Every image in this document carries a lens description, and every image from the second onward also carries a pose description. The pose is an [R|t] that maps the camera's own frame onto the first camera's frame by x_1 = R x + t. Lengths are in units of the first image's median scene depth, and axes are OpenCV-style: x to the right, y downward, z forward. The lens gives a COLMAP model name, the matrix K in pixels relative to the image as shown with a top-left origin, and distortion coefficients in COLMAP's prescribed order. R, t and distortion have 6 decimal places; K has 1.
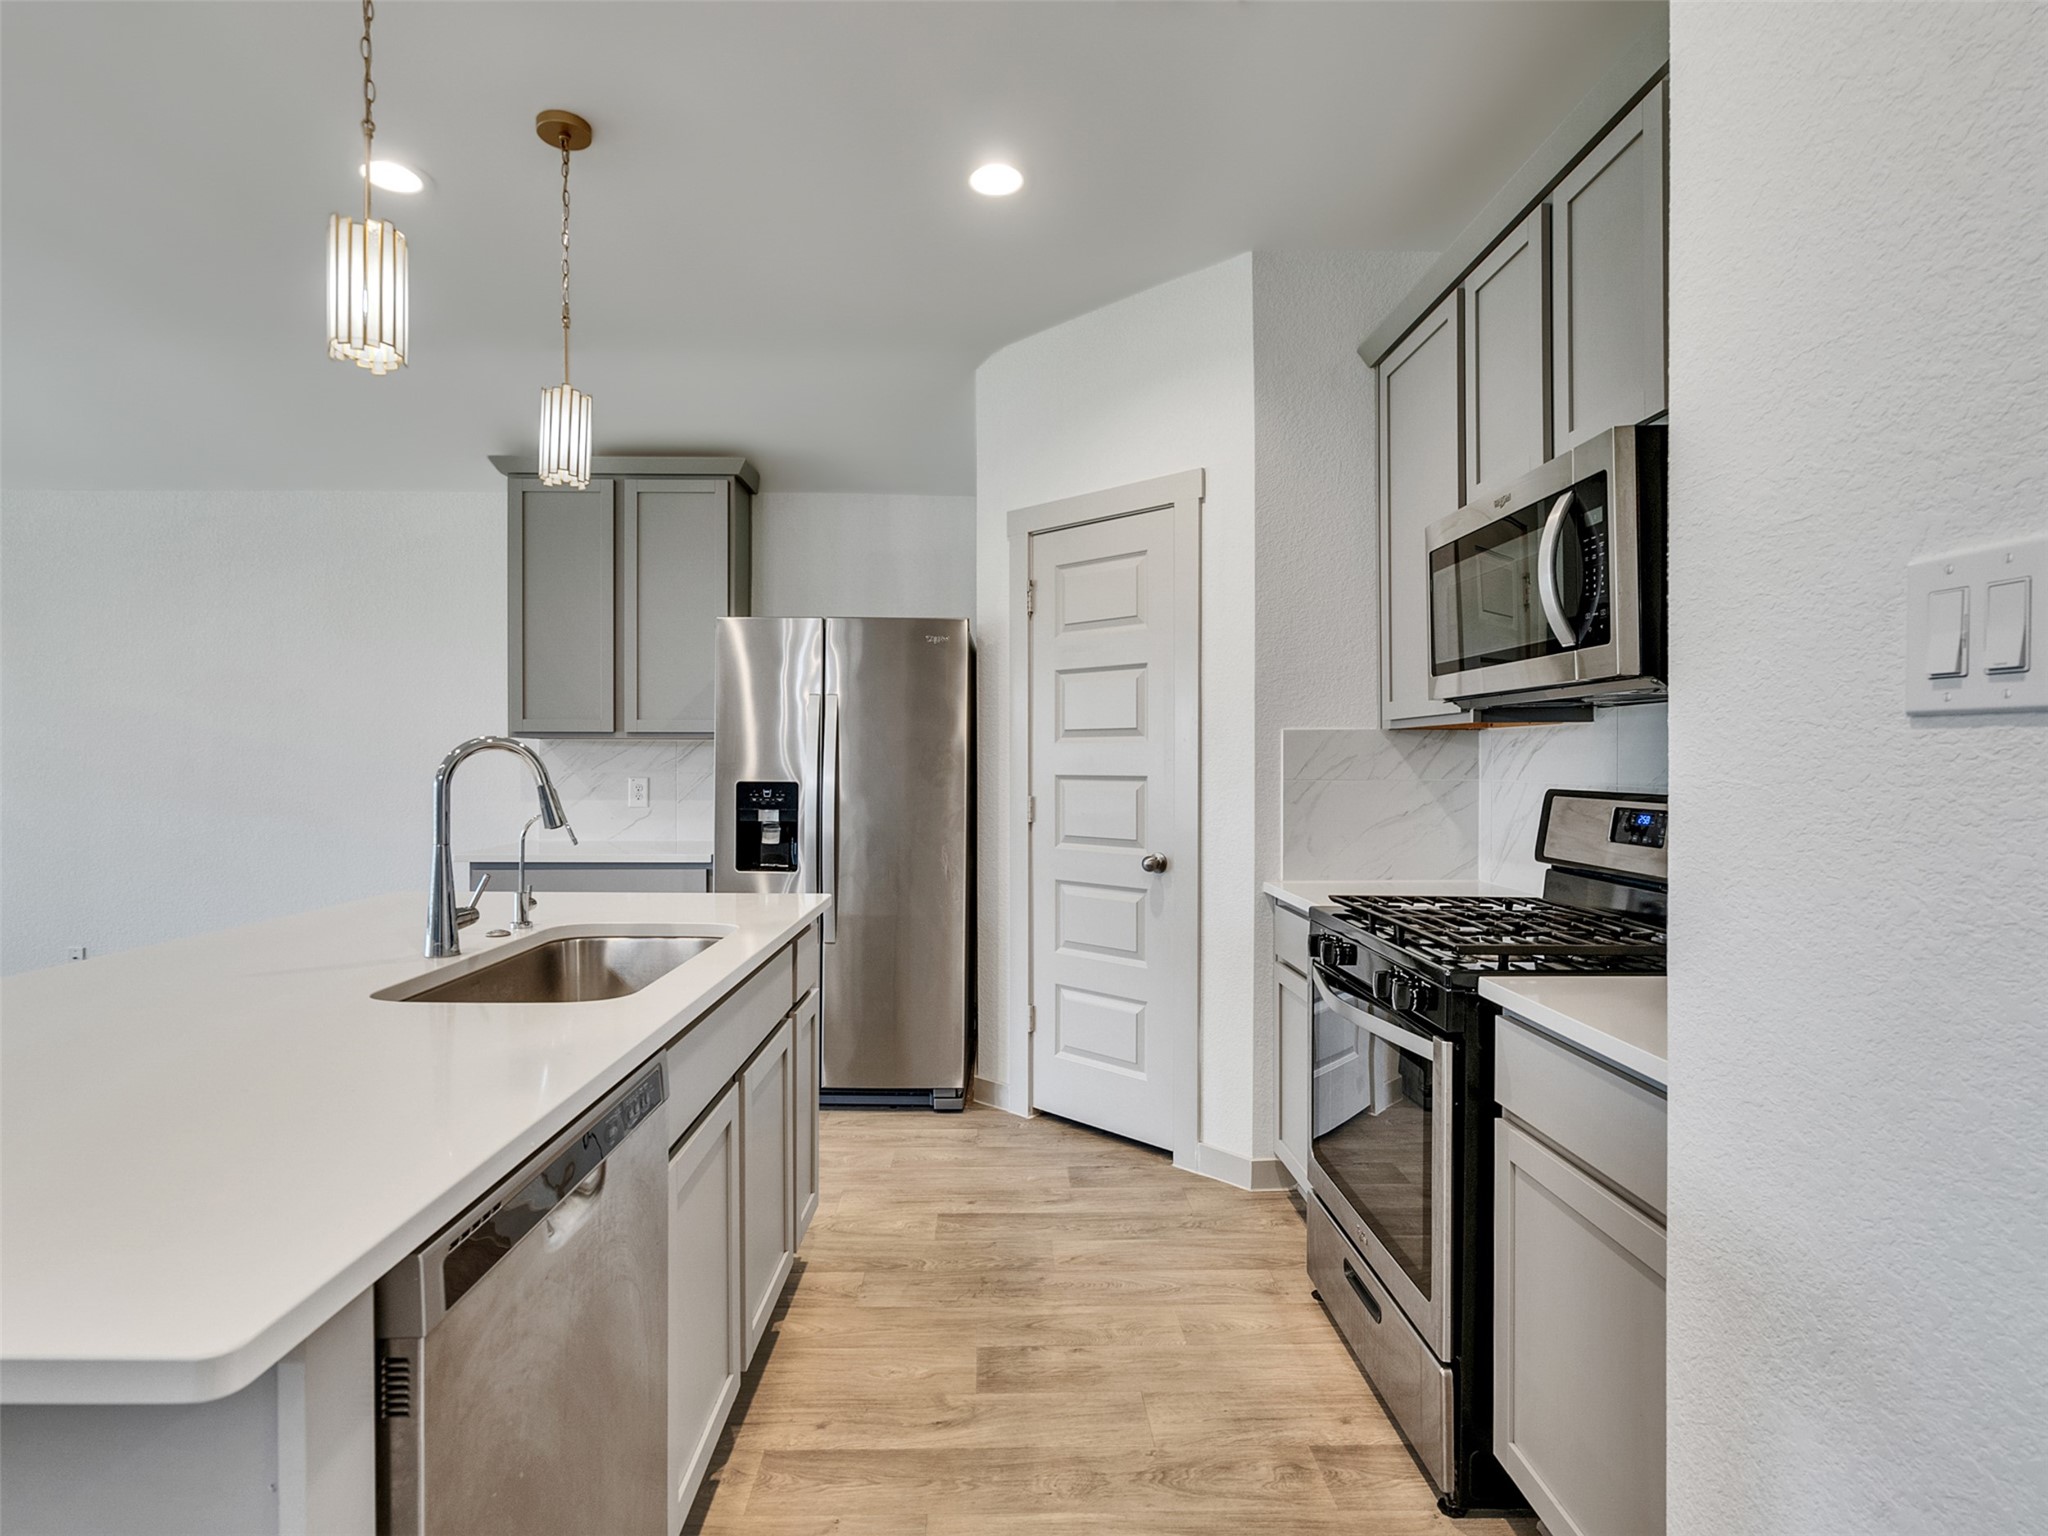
lens RADIAL K [[1045.9, 0, 1006.4], [0, 1045.9, 769.4], [0, 0, 1]] dist [-0.004414, 0.001538]
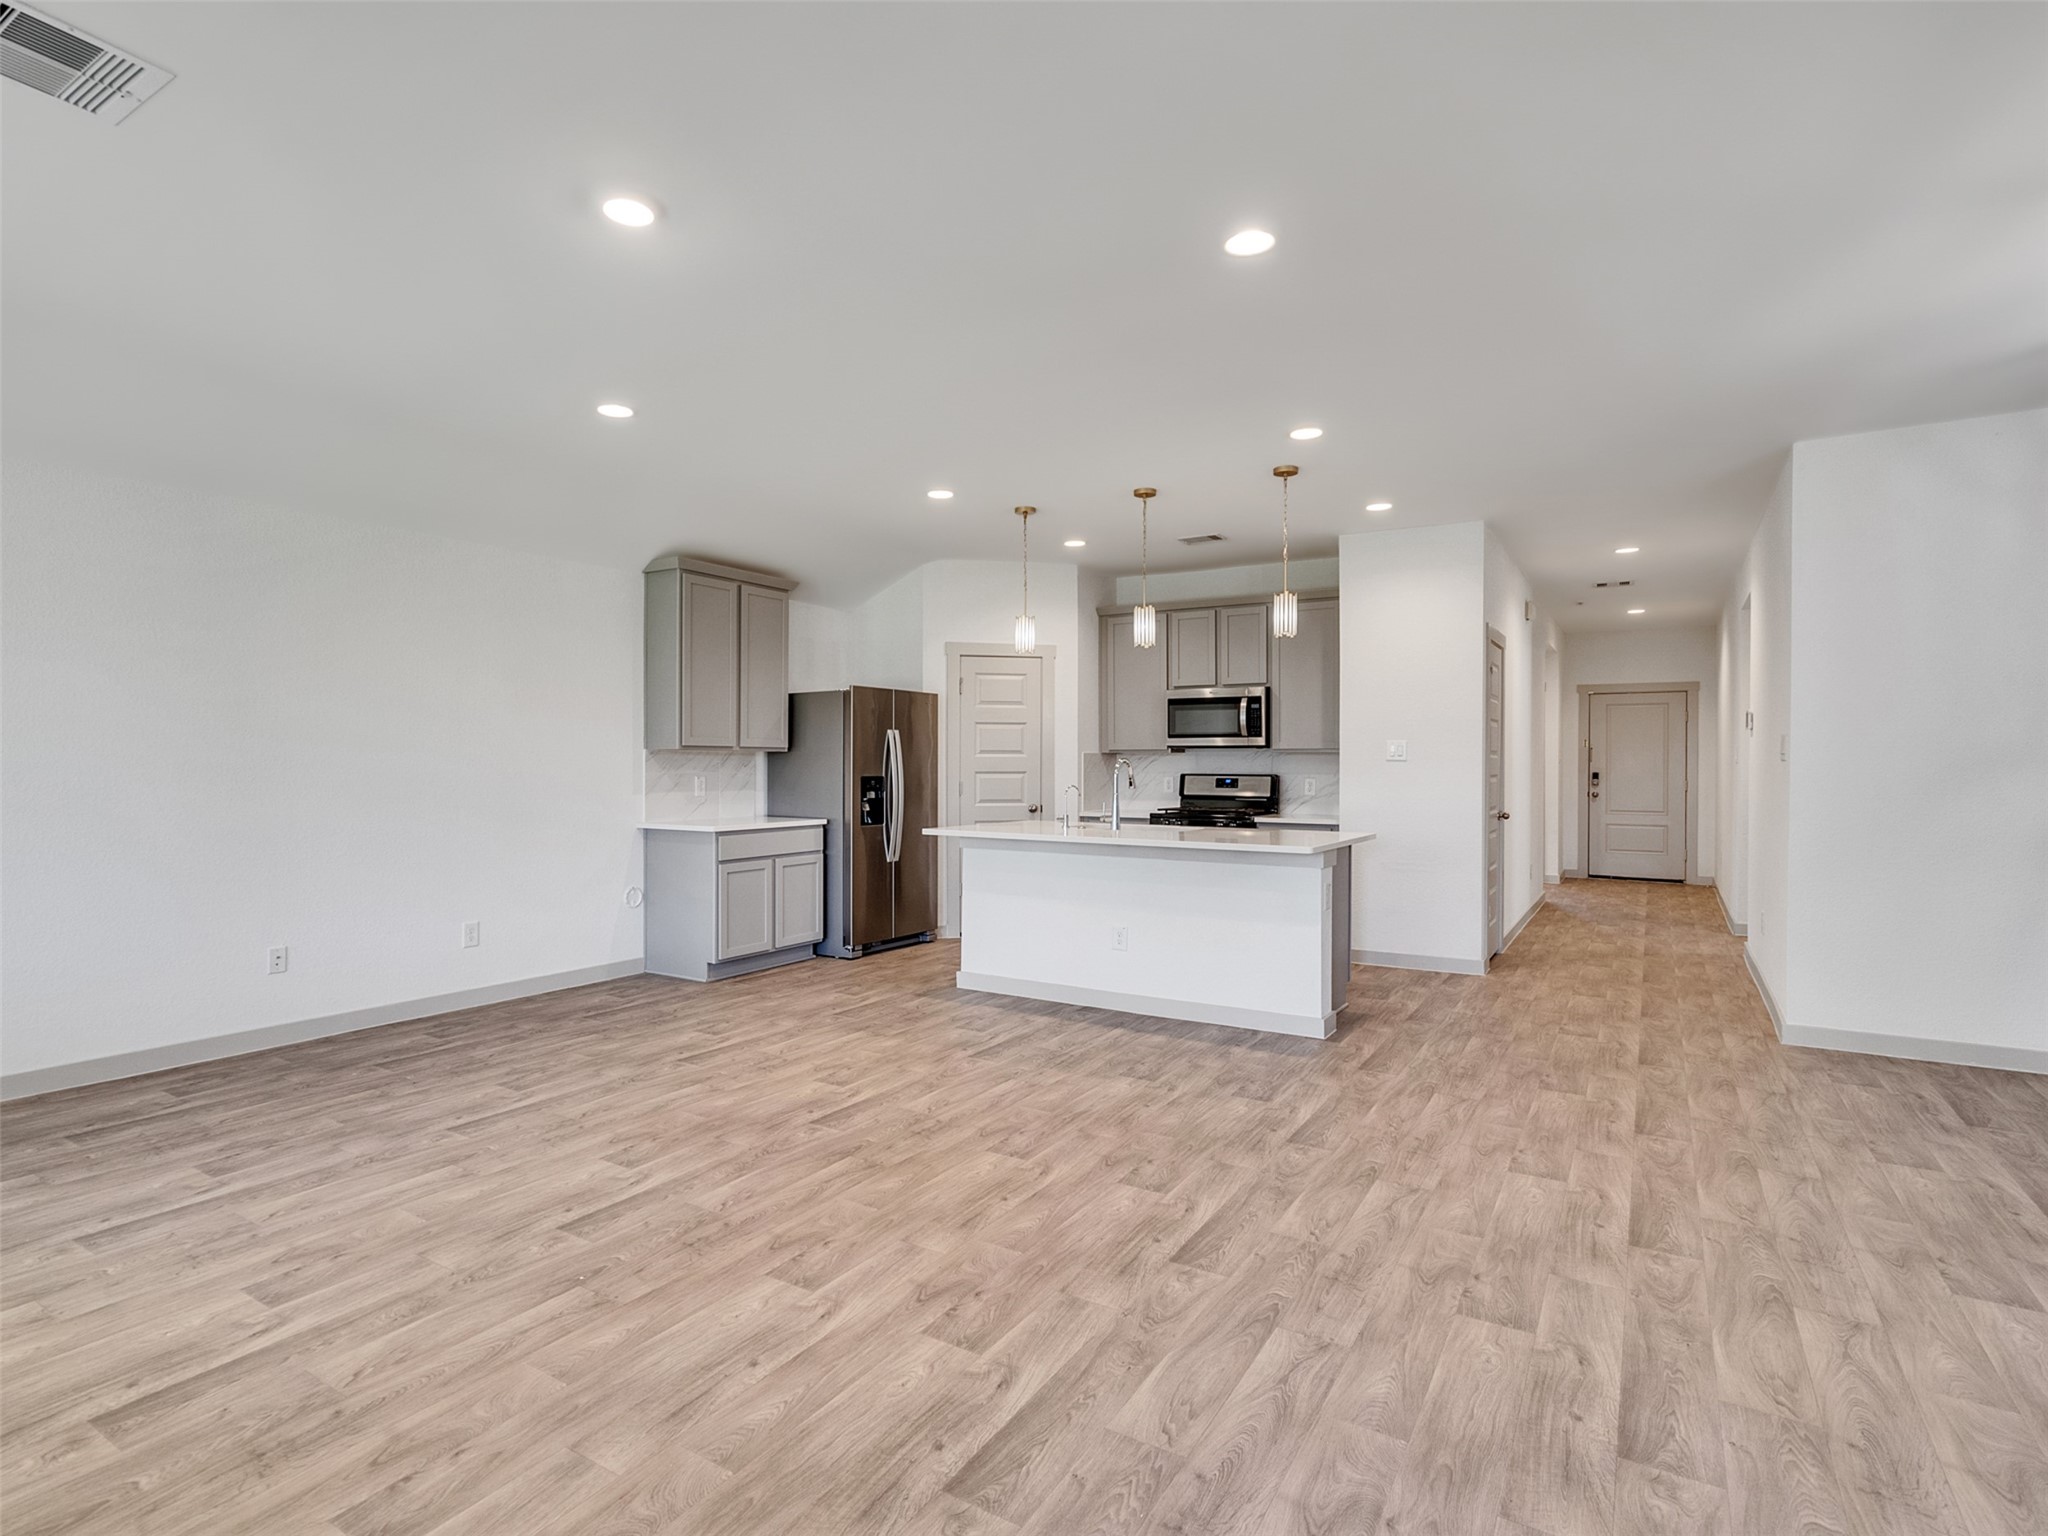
lens RADIAL K [[1046.9, 0, 1009.4], [0, 1046.9, 767.2], [0, 0, 1]] dist [-0.003238, 0.003613]
pose [[0.541765, -0.004579, 0.840518, -1.993020], [0.005456, 0.999983, 0.001931, -0.008350], [-0.840512, 0.003540, 0.541781, -0.244090]]
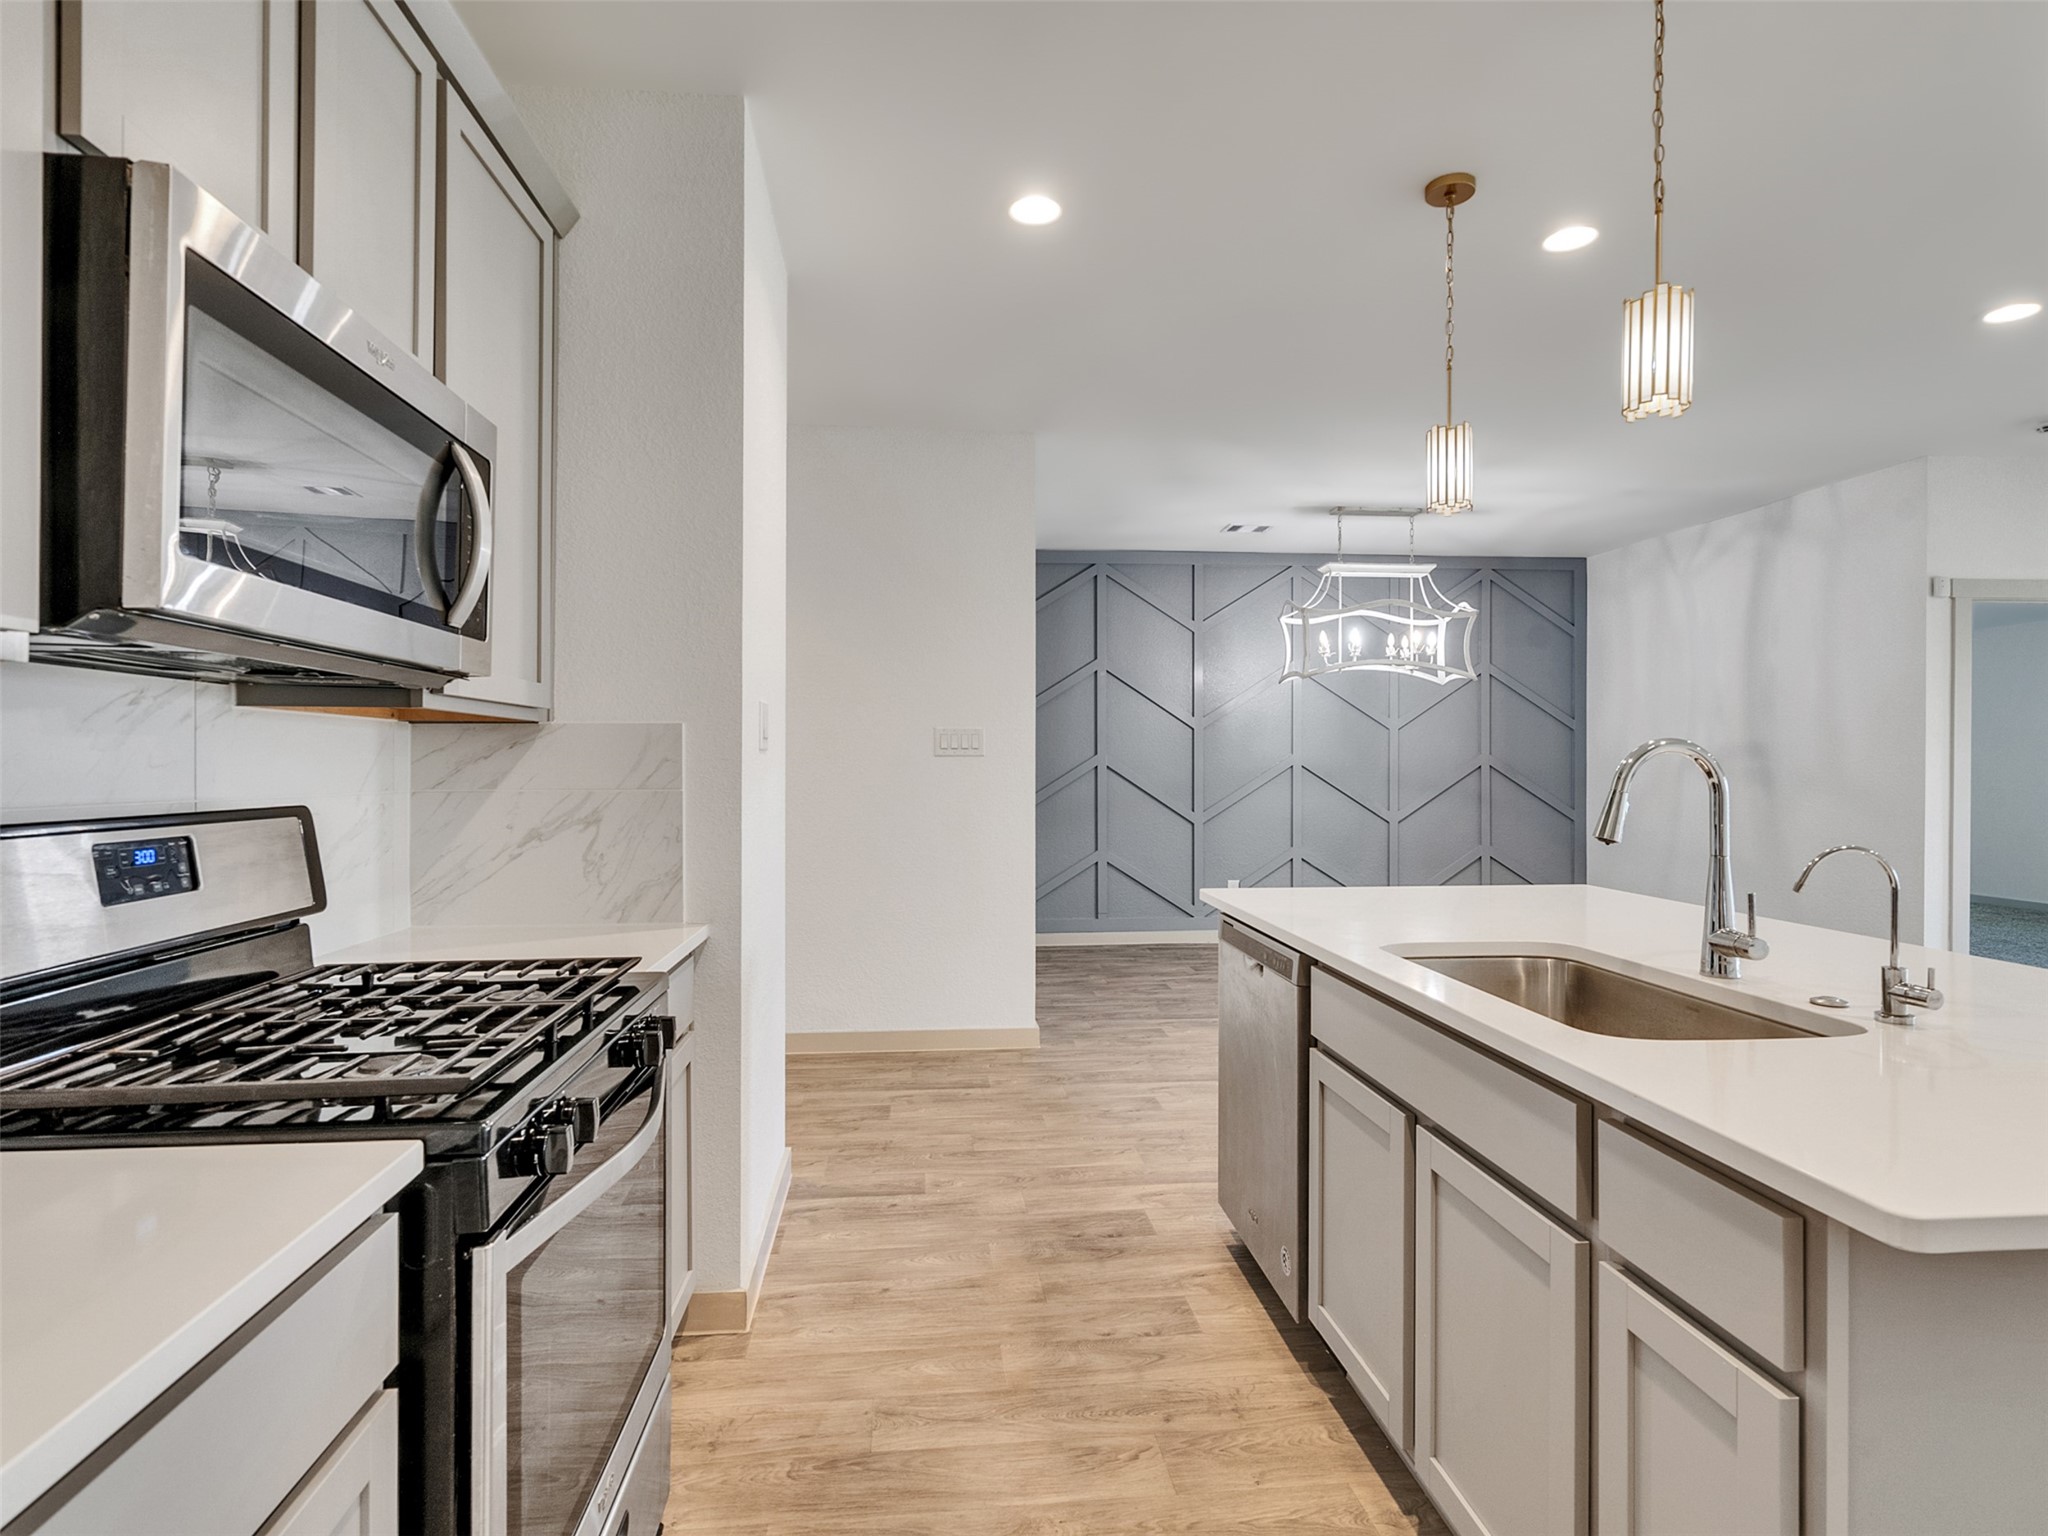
lens RADIAL K [[1045.9, 0, 1006.4], [0, 1045.9, 769.4], [0, 0, 1]] dist [-0.004414, 0.001538]
pose [[-0.997271, -0.001745, -0.073814, 0.096192], [-0.002761, 0.999903, 0.013662, -0.010212], [0.073783, 0.013828, -0.997178, 1.134181]]
